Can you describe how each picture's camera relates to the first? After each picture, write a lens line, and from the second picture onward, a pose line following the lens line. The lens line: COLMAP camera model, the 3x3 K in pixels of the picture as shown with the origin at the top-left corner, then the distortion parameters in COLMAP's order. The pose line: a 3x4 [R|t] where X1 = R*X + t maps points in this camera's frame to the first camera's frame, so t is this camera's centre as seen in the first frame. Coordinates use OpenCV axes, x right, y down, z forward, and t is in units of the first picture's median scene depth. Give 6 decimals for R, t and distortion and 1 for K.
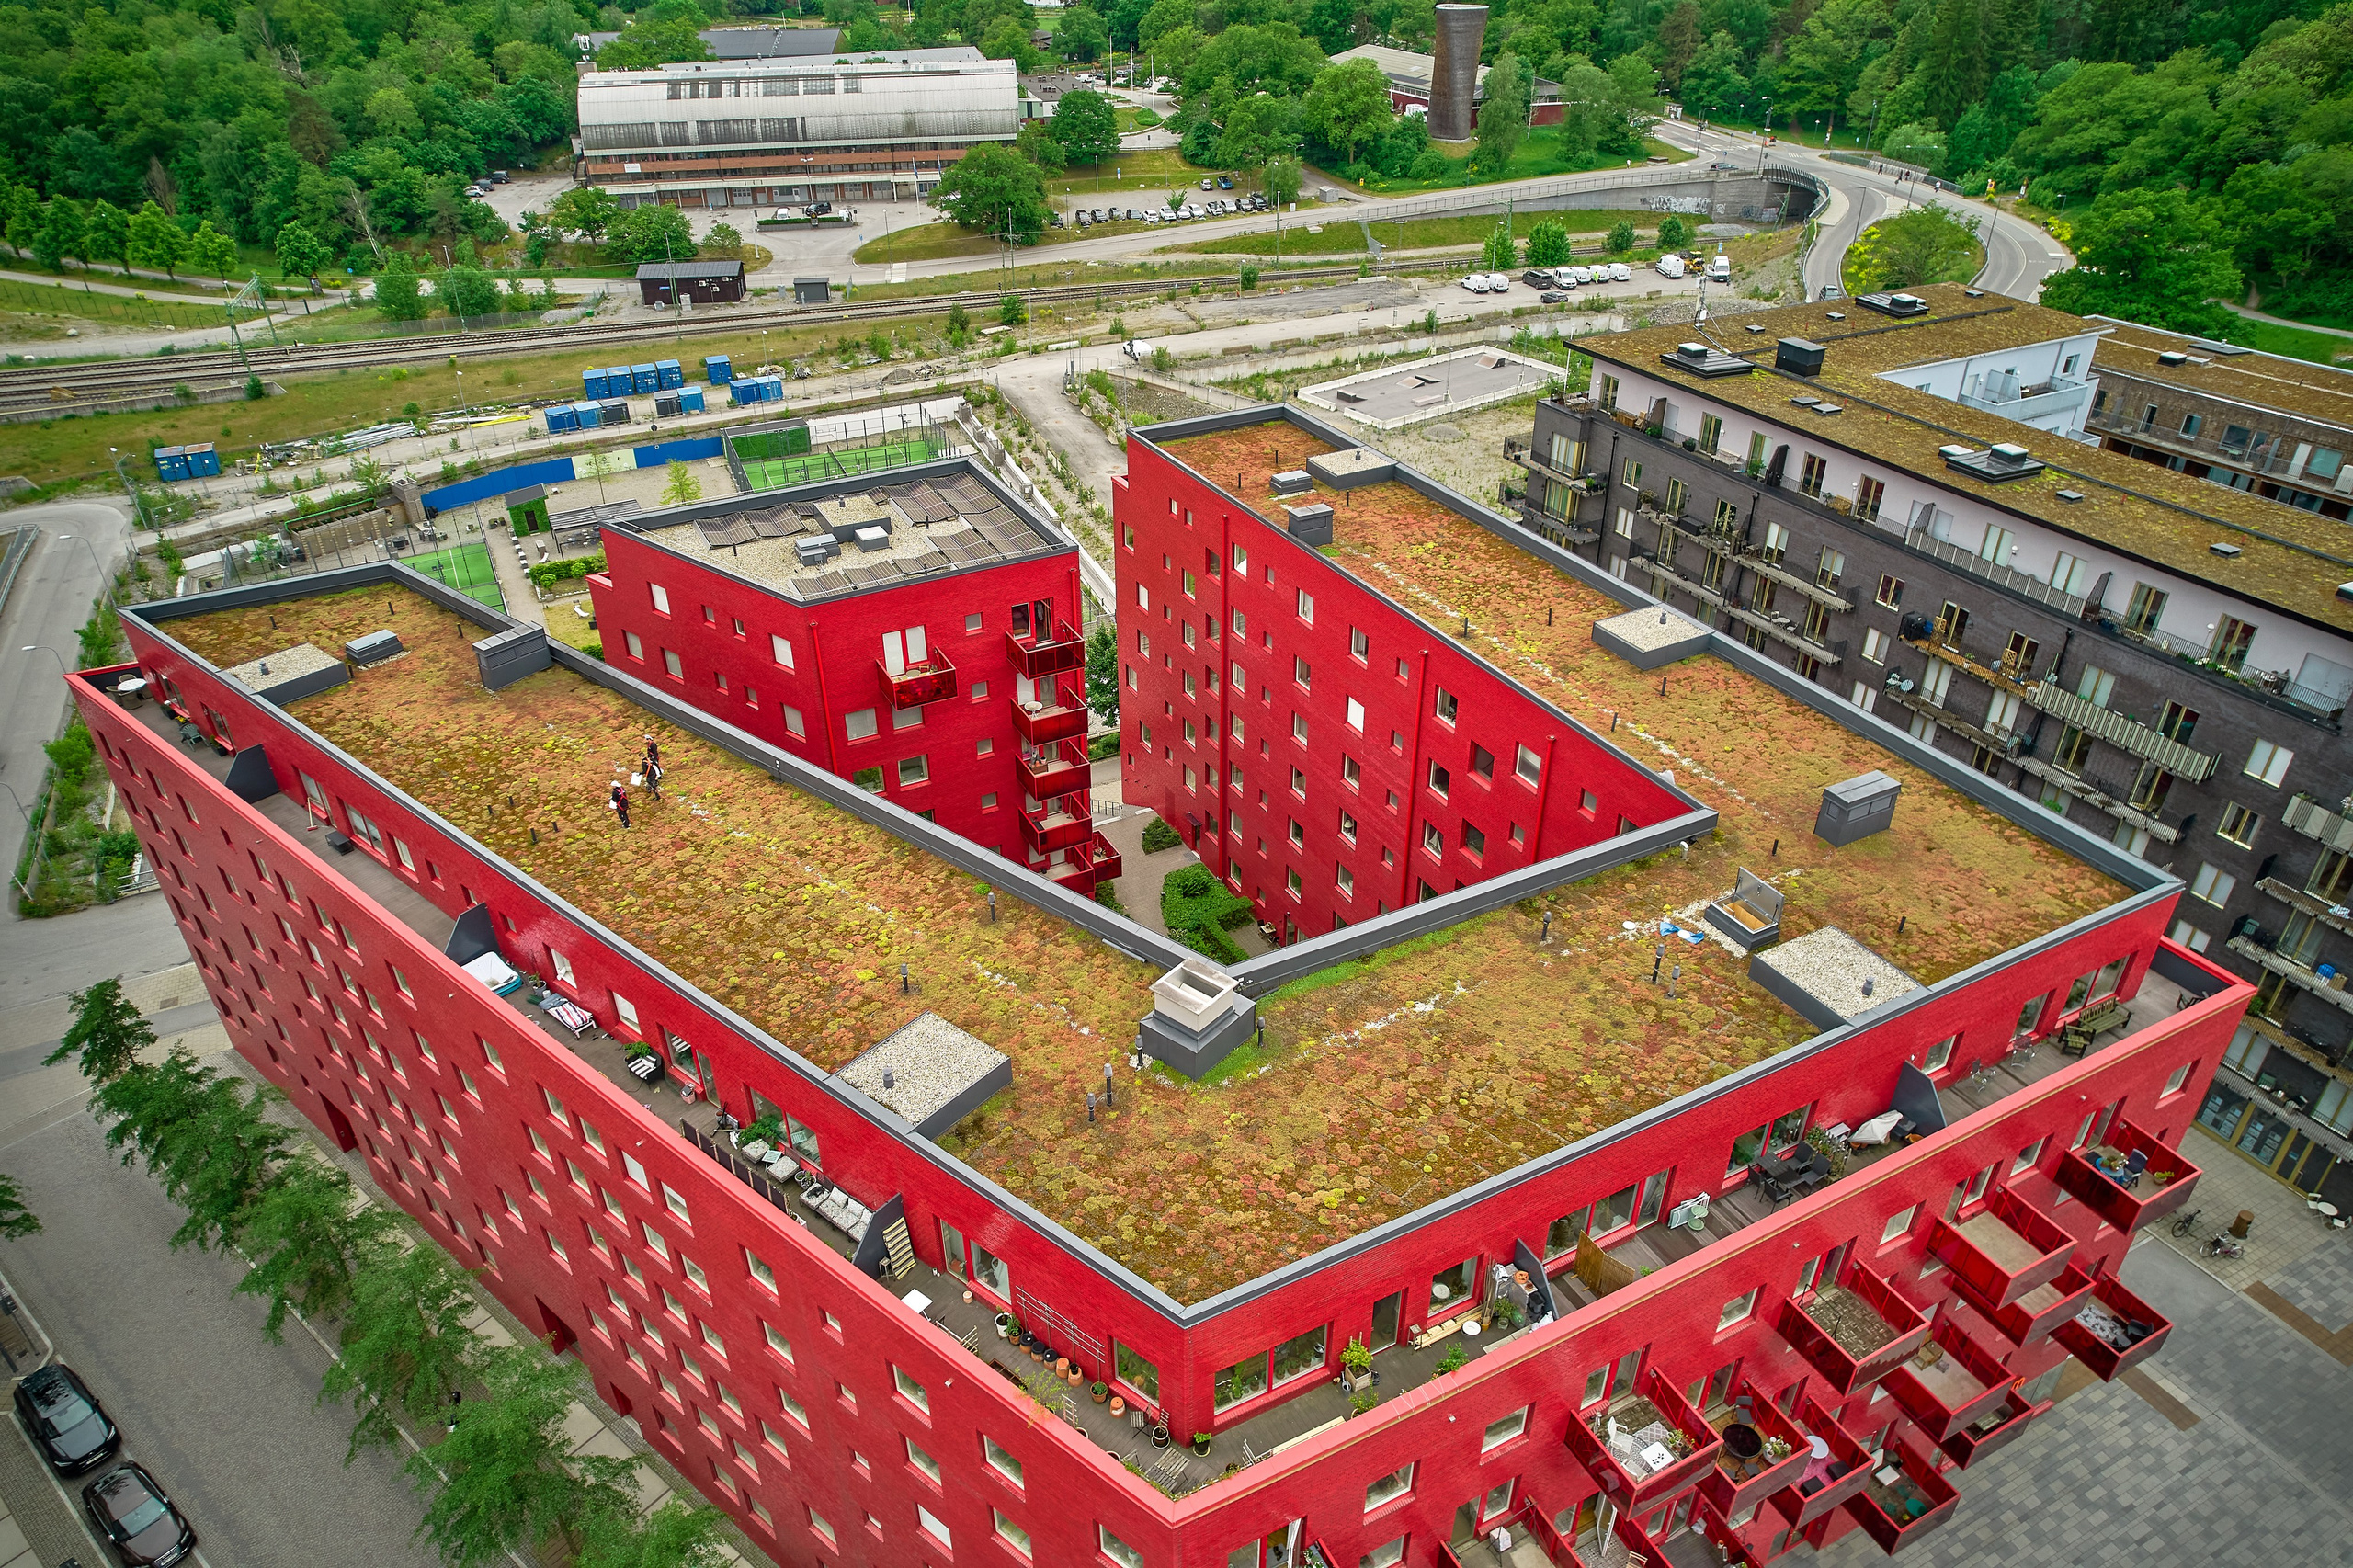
lens RADIAL K [[1507.8, 0, 1179.2], [0, 1507.8, 798.3], [0, 0, 1]] dist [-0.075522, 0.066561]
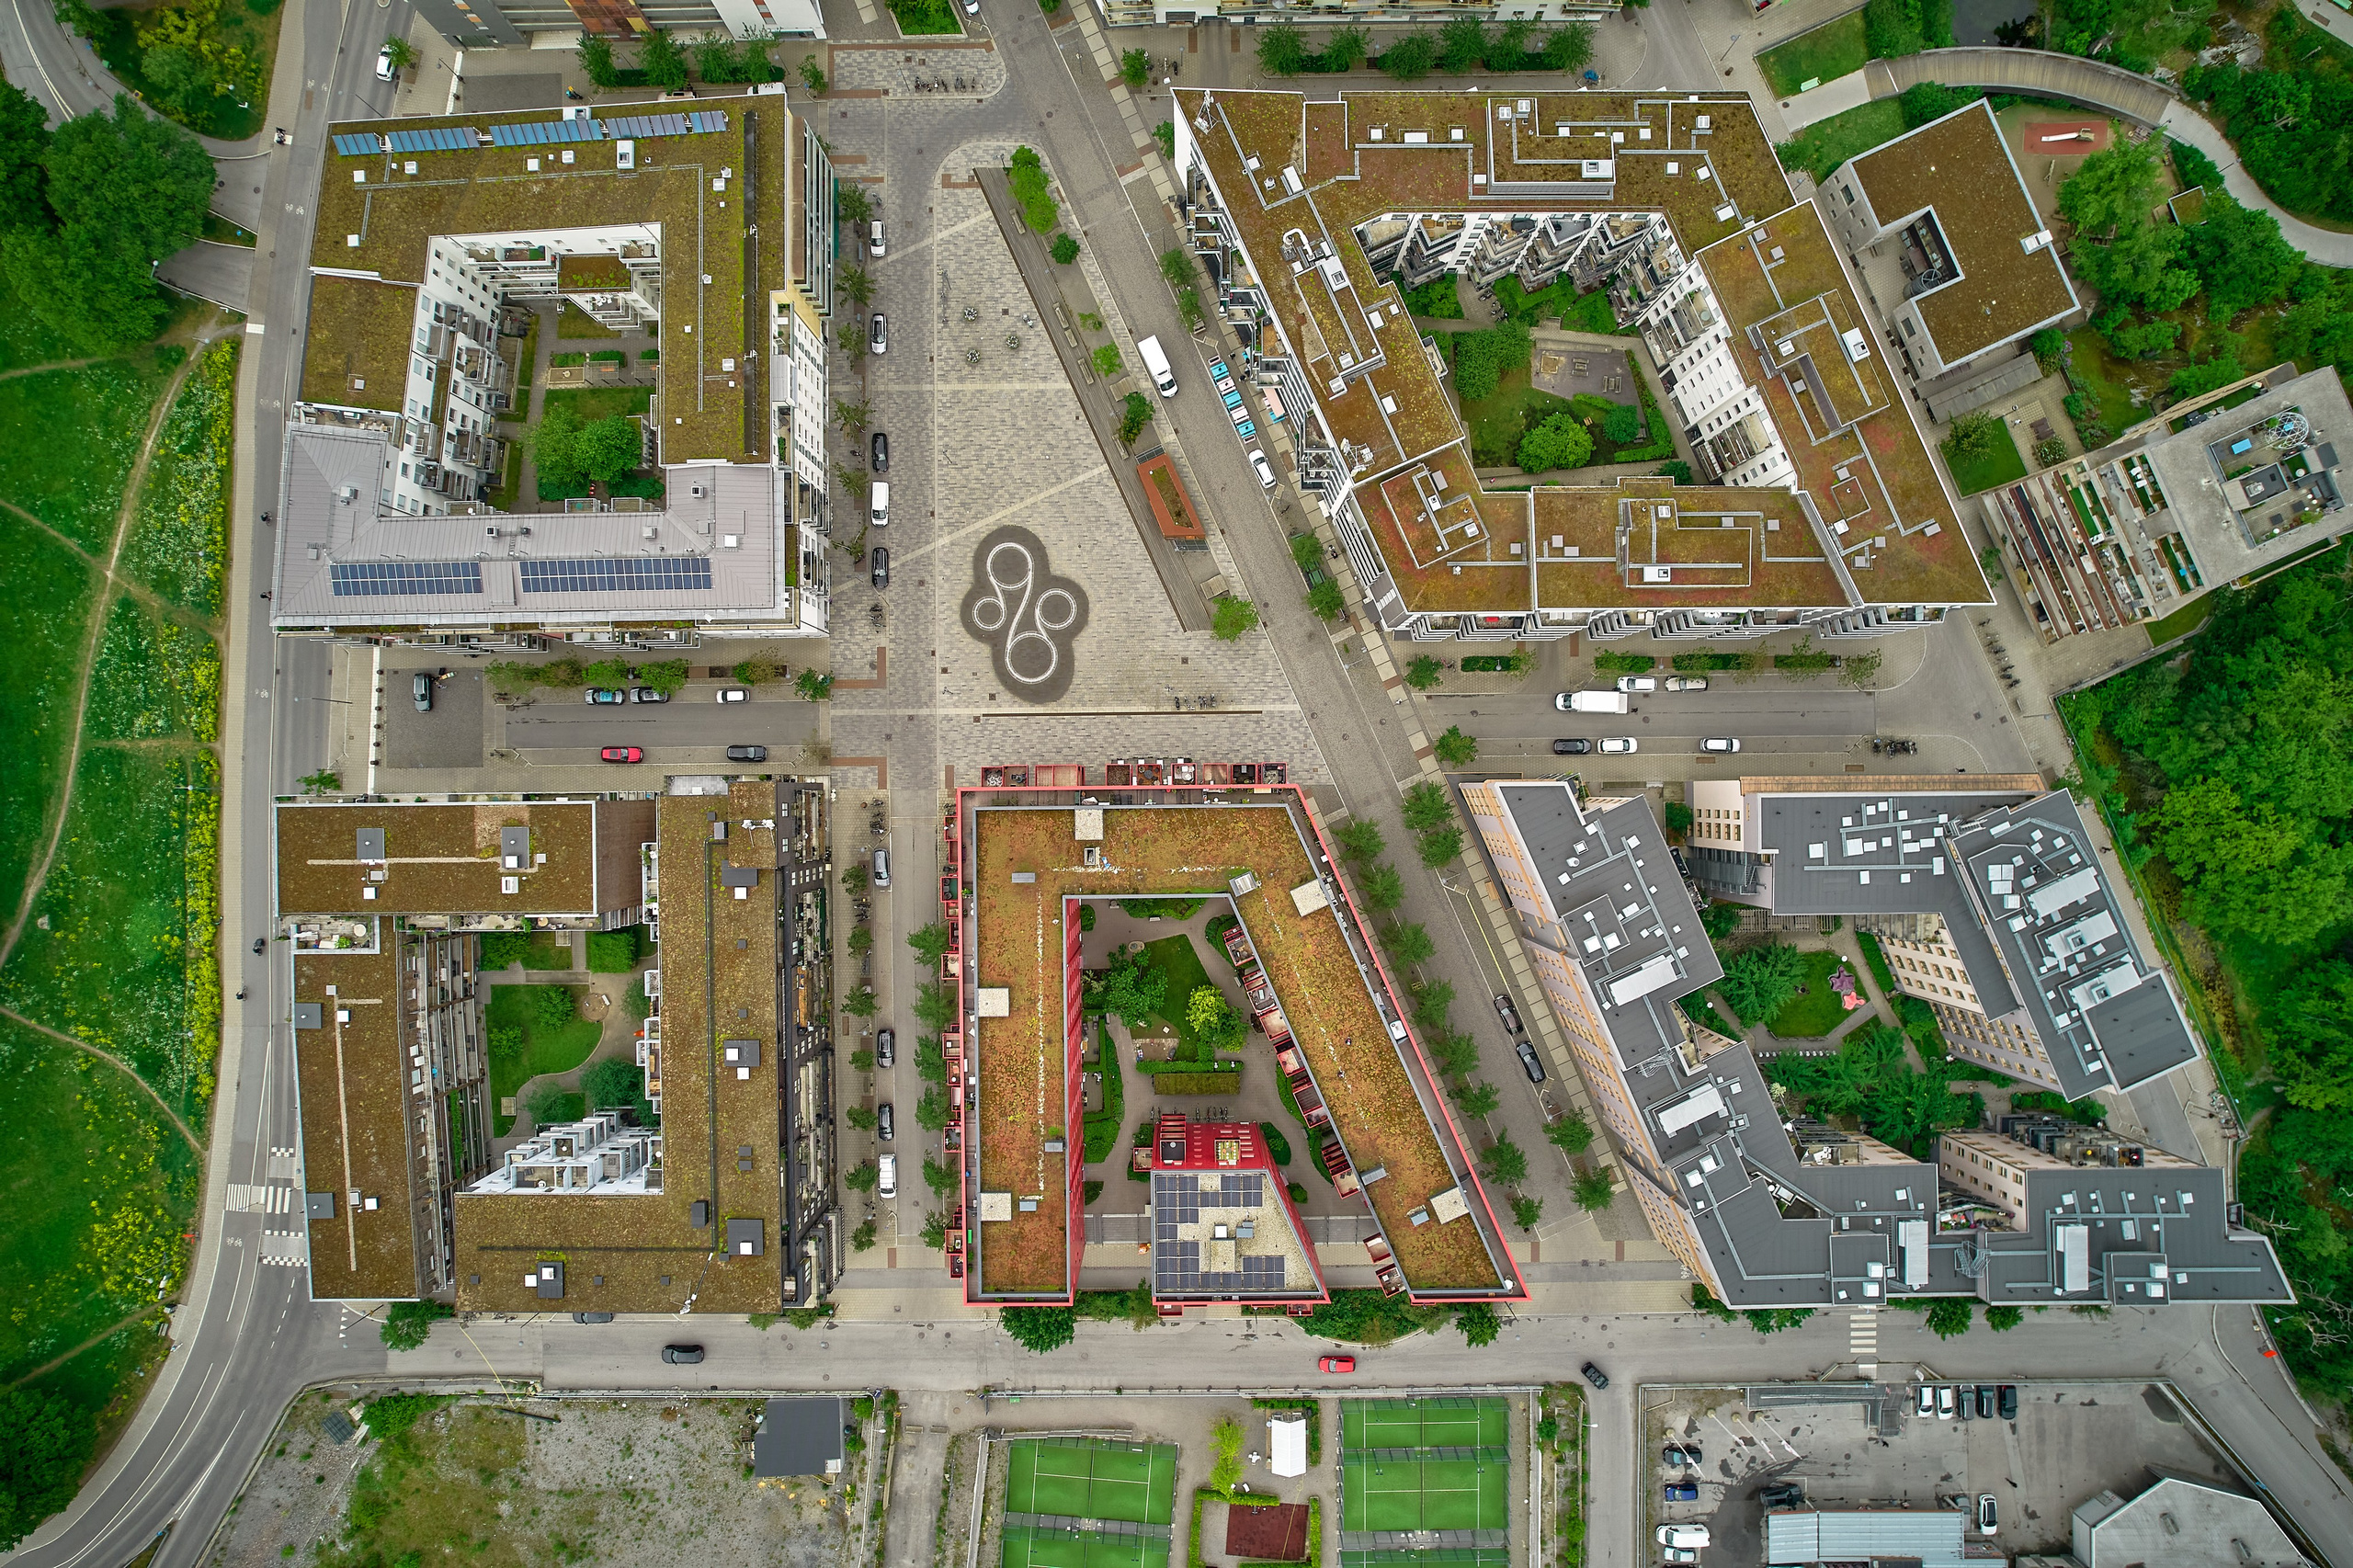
lens RADIAL K [[1507.8, 0, 1180.8], [0, 1507.8, 780.2], [0, 0, 1]] dist [-0.075522, 0.066561]
pose [[-0.893414, -0.449025, 0.013681, 0.100237], [0.247706, -0.466992, 0.848858, -1.380172], [-0.374769, 0.761771, 0.528444, -0.557856]]
